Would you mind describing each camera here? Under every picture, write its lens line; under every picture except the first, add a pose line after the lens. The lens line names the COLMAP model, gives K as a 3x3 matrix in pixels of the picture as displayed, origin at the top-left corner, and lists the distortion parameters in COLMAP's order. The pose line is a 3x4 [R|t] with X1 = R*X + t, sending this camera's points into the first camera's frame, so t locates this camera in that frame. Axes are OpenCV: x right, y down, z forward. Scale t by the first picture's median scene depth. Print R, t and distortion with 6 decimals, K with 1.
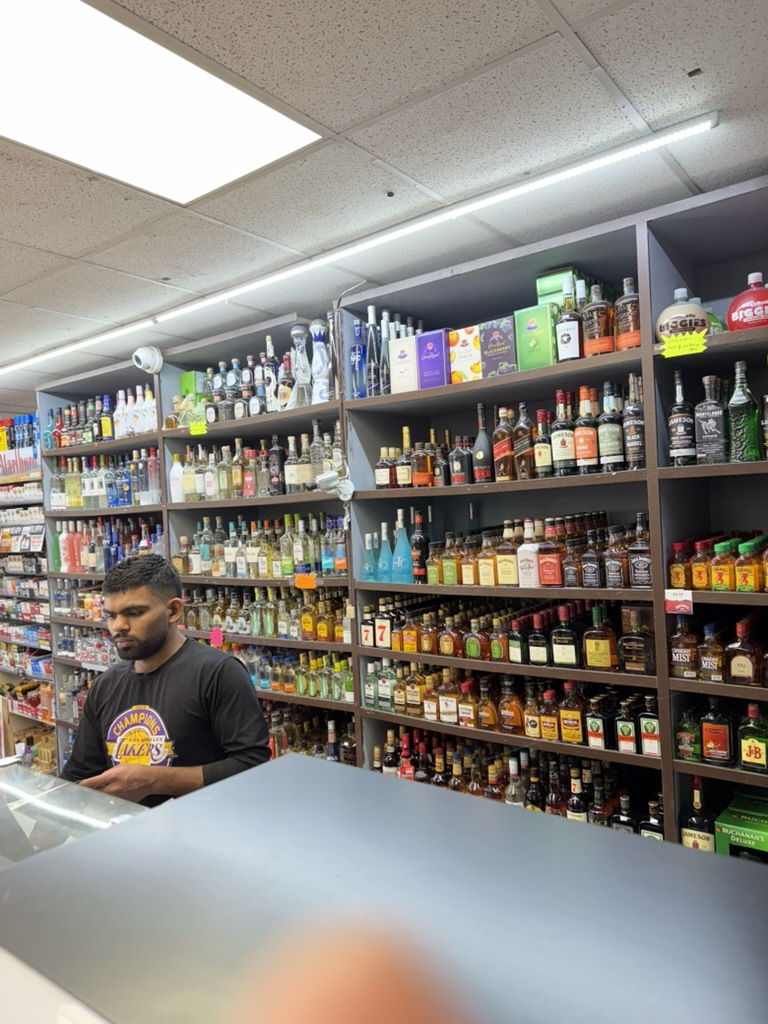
lens RADIAL K [[716.8, 0, 385.4], [0, 716.8, 520.7], [0, 0, 1]] dist [0.036952, -0.048588]
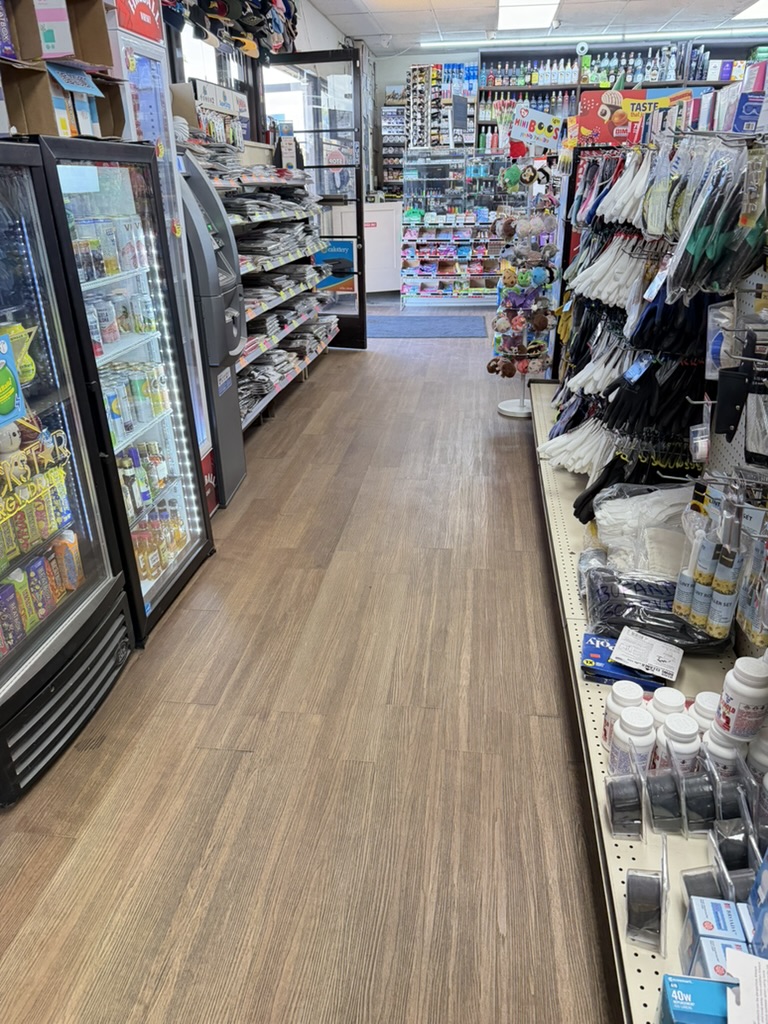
lens RADIAL K [[716.8, 0, 384.1], [0, 716.8, 513.3], [0, 0, 1]] dist [0.036952, -0.048588]
pose [[0.888977, -0.170142, 0.425172, -2.456621], [-0.018406, 0.914396, 0.404402, 0.253255], [-0.457581, -0.367330, 0.809746, -1.323243]]
